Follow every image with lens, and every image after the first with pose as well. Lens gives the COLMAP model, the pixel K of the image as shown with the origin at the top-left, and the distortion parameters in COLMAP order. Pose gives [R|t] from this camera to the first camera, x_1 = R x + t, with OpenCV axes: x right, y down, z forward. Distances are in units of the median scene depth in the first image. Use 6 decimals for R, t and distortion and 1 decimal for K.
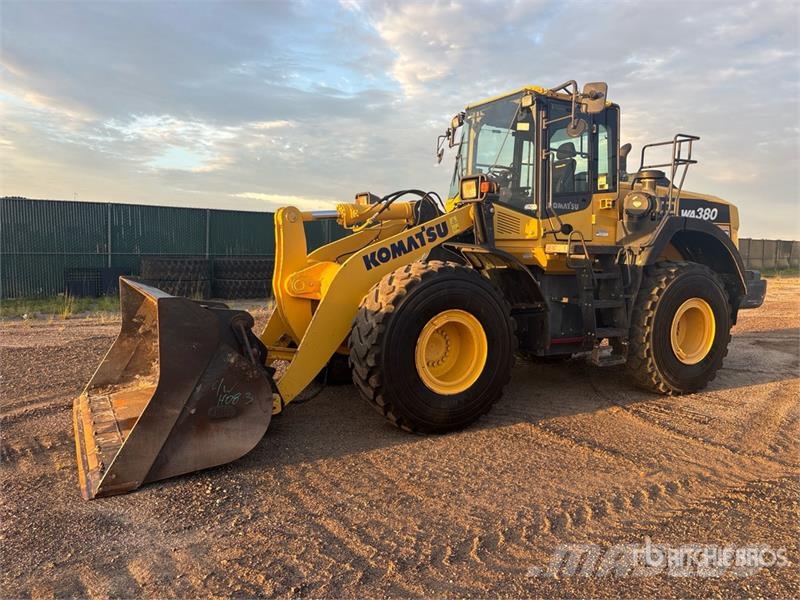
lens RADIAL K [[606.6, 0, 403.8], [0, 606.6, 300.7], [0, 0, 1]] dist [0.035963, -0.016454]
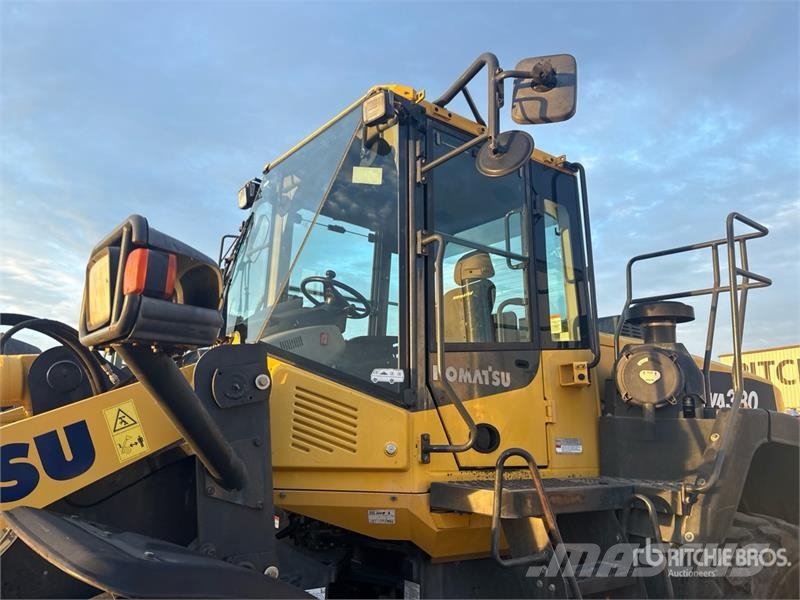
lens RADIAL K [[606.6, 0, 395.8], [0, 606.6, 297.6], [0, 0, 1]] dist [0.035963, -0.016454]
pose [[0.990555, 0.036023, 0.132300, 0.157614], [0.004238, 0.956369, -0.292132, -0.089393], [-0.137050, 0.289934, 0.947183, 0.617681]]
